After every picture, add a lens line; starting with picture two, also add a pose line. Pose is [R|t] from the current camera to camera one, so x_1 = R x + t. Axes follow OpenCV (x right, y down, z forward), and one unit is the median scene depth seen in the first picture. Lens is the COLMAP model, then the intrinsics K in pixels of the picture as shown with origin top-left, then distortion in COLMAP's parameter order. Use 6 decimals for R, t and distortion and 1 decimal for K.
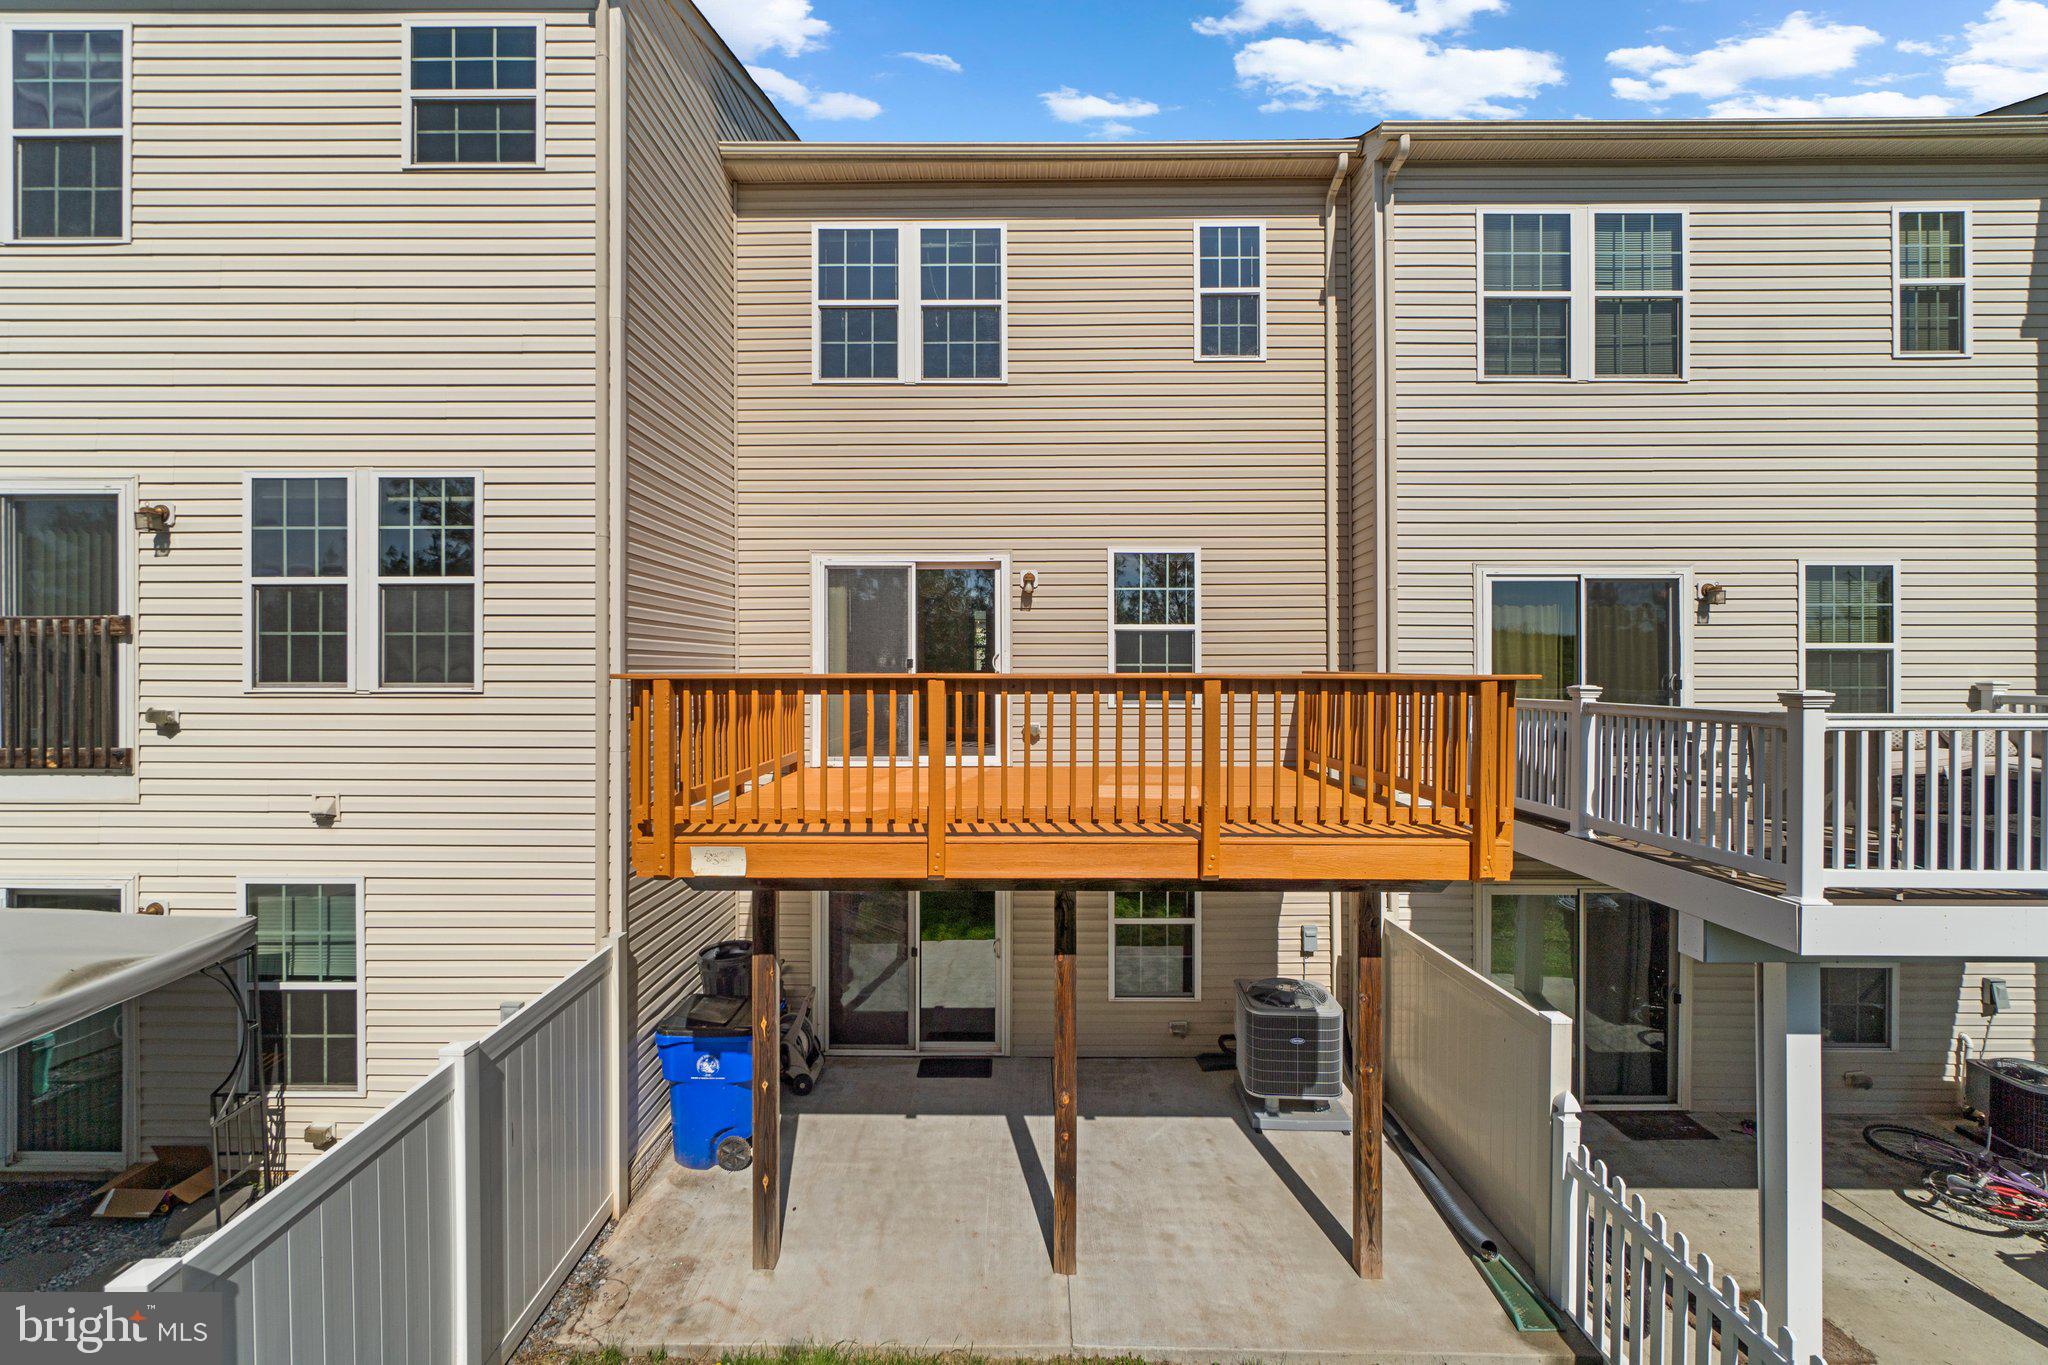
lens RADIAL K [[857.7, 0, 1004.9], [0, 857.7, 690.9], [0, 0, 1]] dist [-0.001502, 0.000443]
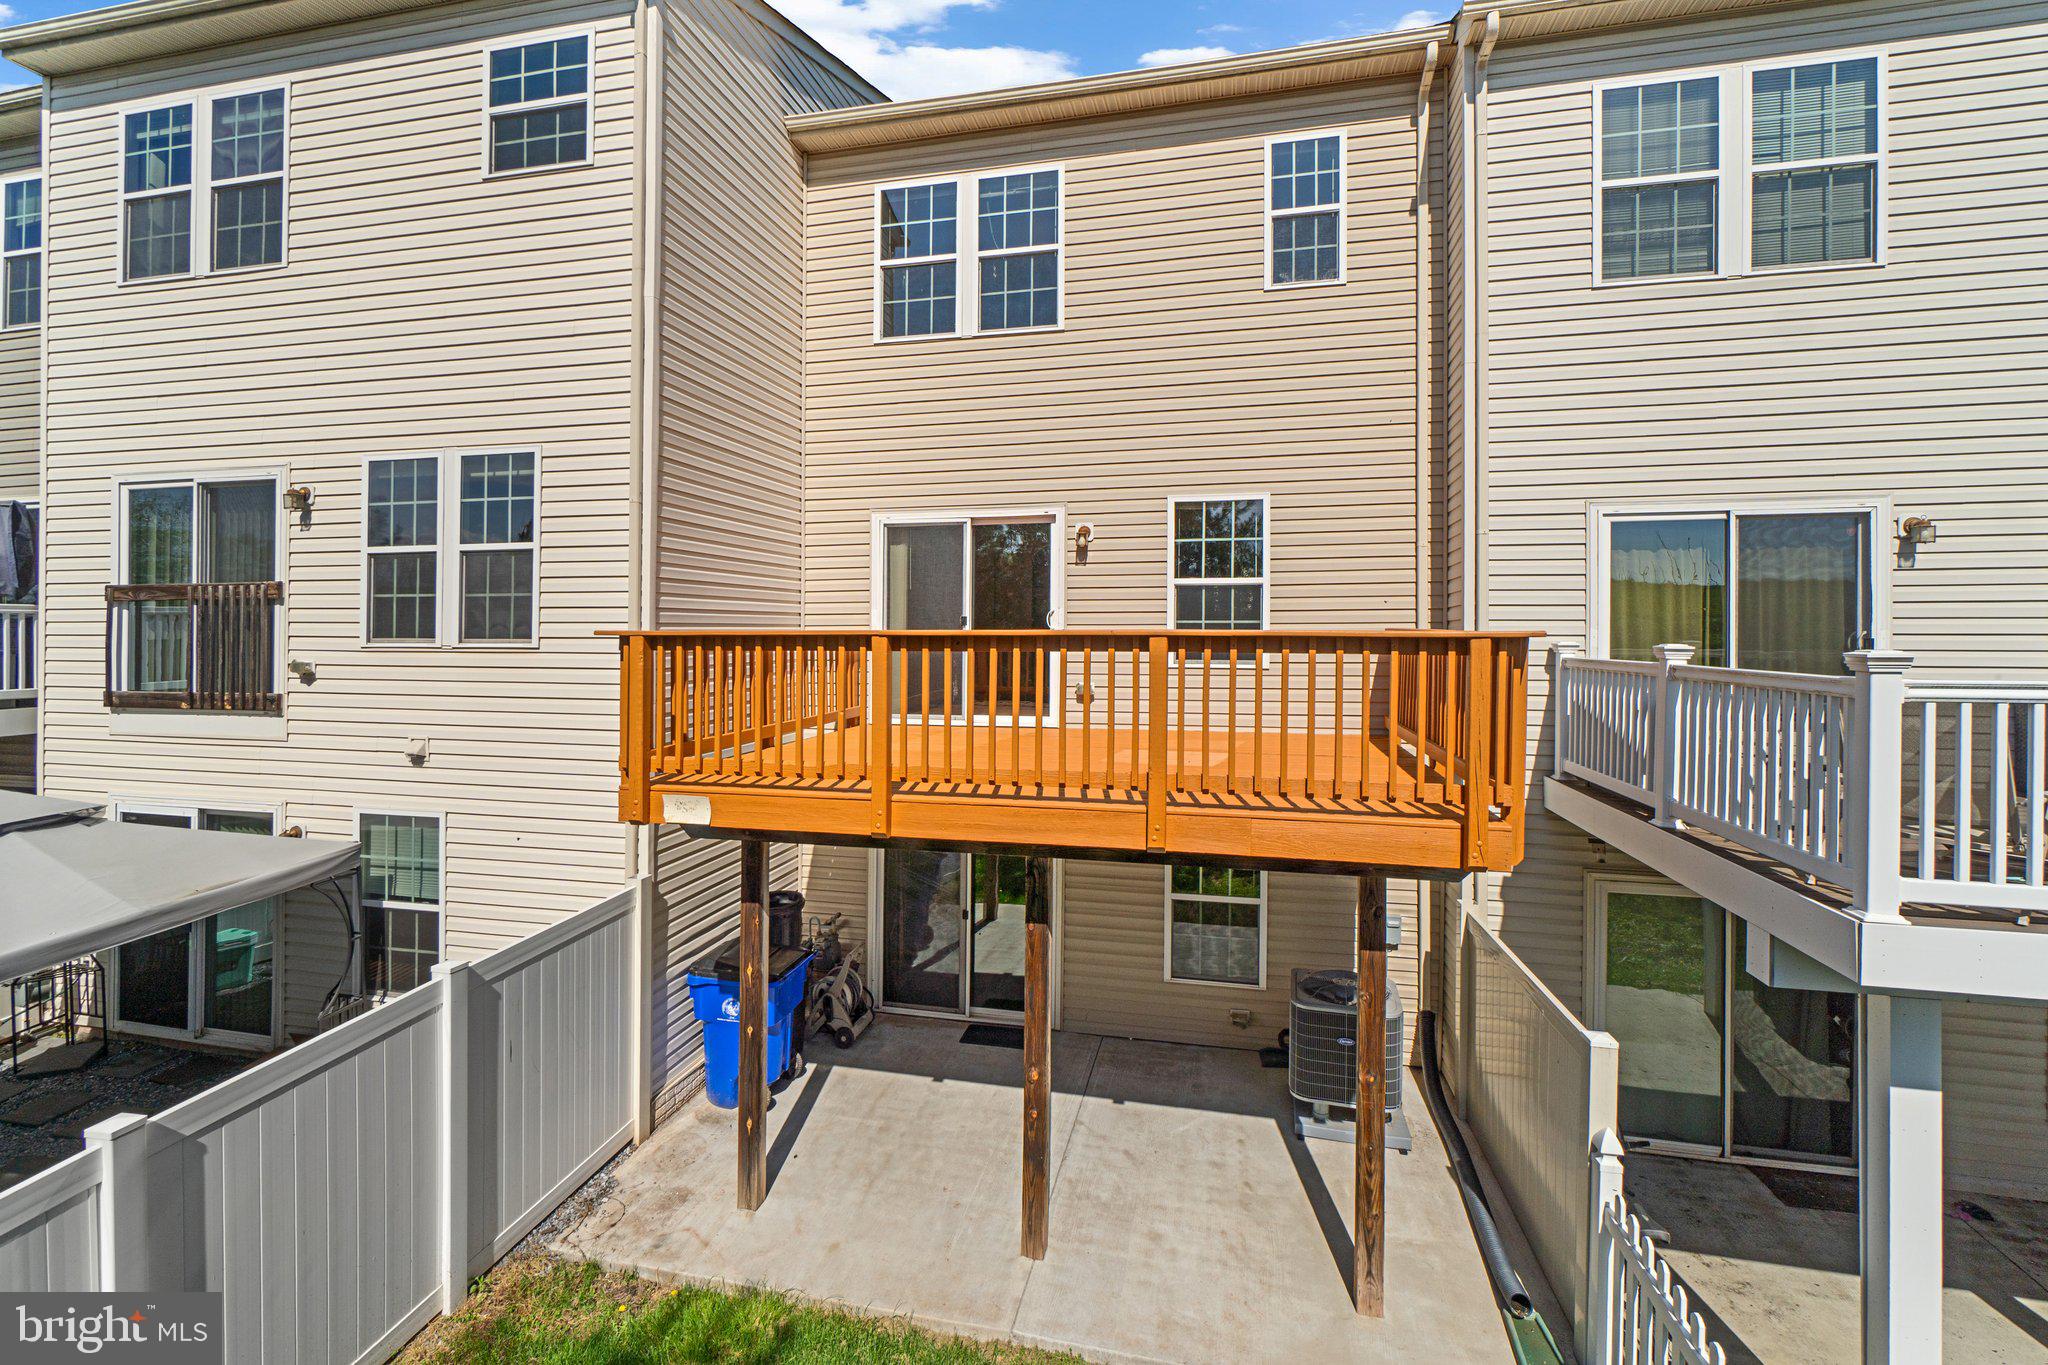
lens RADIAL K [[891.5, 0, 1019.3], [0, 891.5, 645.9], [0, 0, 1]] dist [-0.000397, 0.000279]
pose [[0.976564, 0.003315, -0.215202, 0.188028], [-0.004528, 0.999977, -0.005142, 0.001817], [0.215180, 0.005996, 0.976556, 0.015510]]
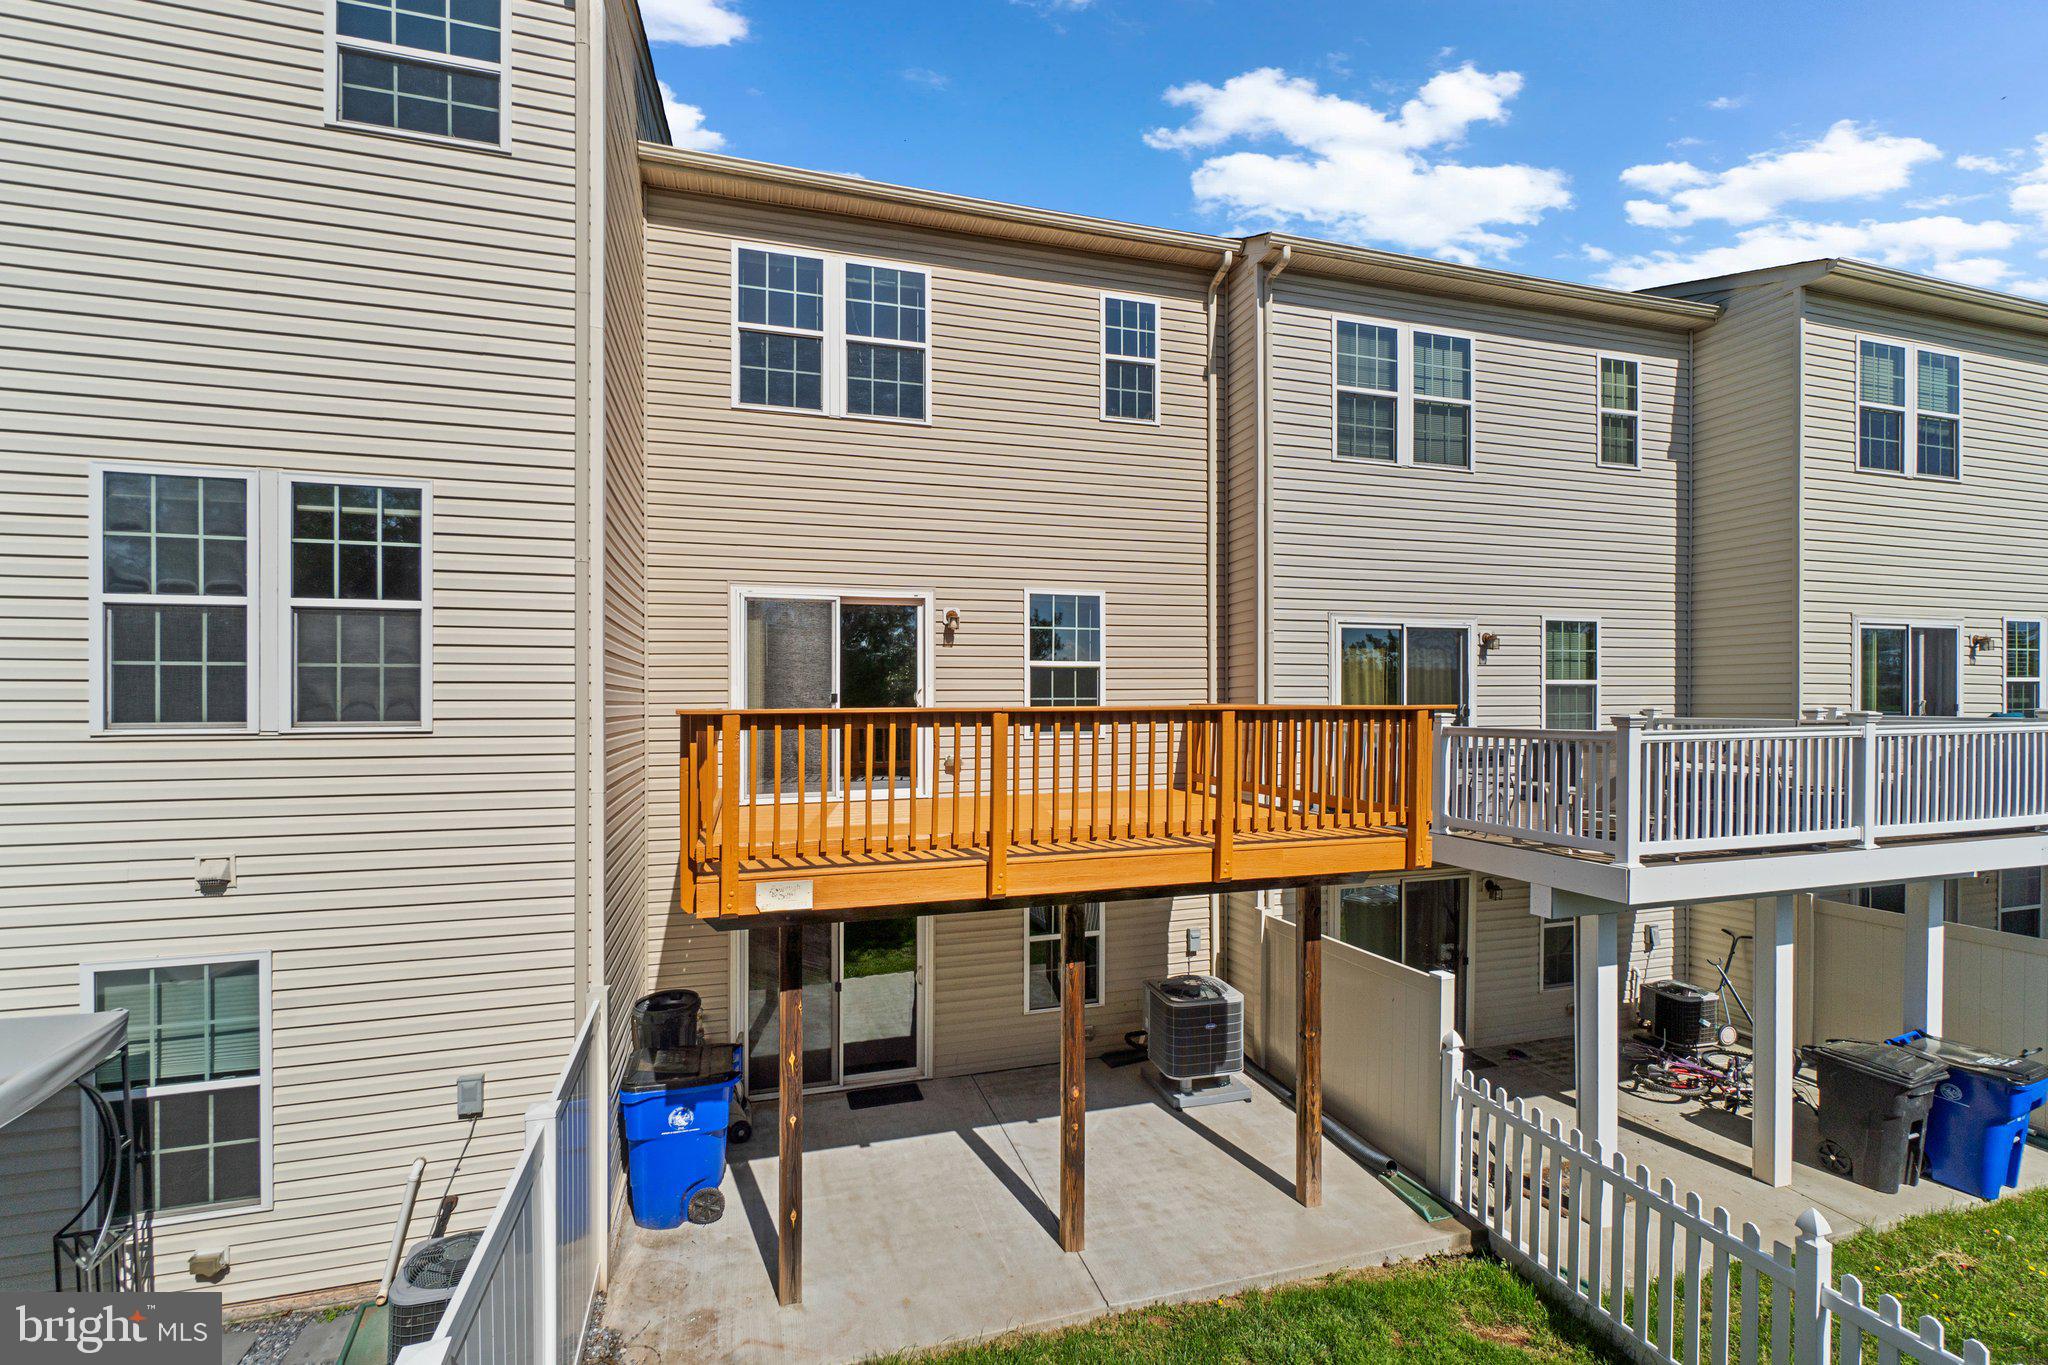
lens RADIAL K [[864.4, 0, 1014.4], [0, 864.4, 734.2], [0, 0, 1]] dist [-0.002730, -0.000124]
pose [[0.956606, -0.015794, 0.290958, -0.232549], [0.013324, 0.999856, 0.010468, 0.002347], [-0.291081, -0.006137, 0.956679, -0.025237]]
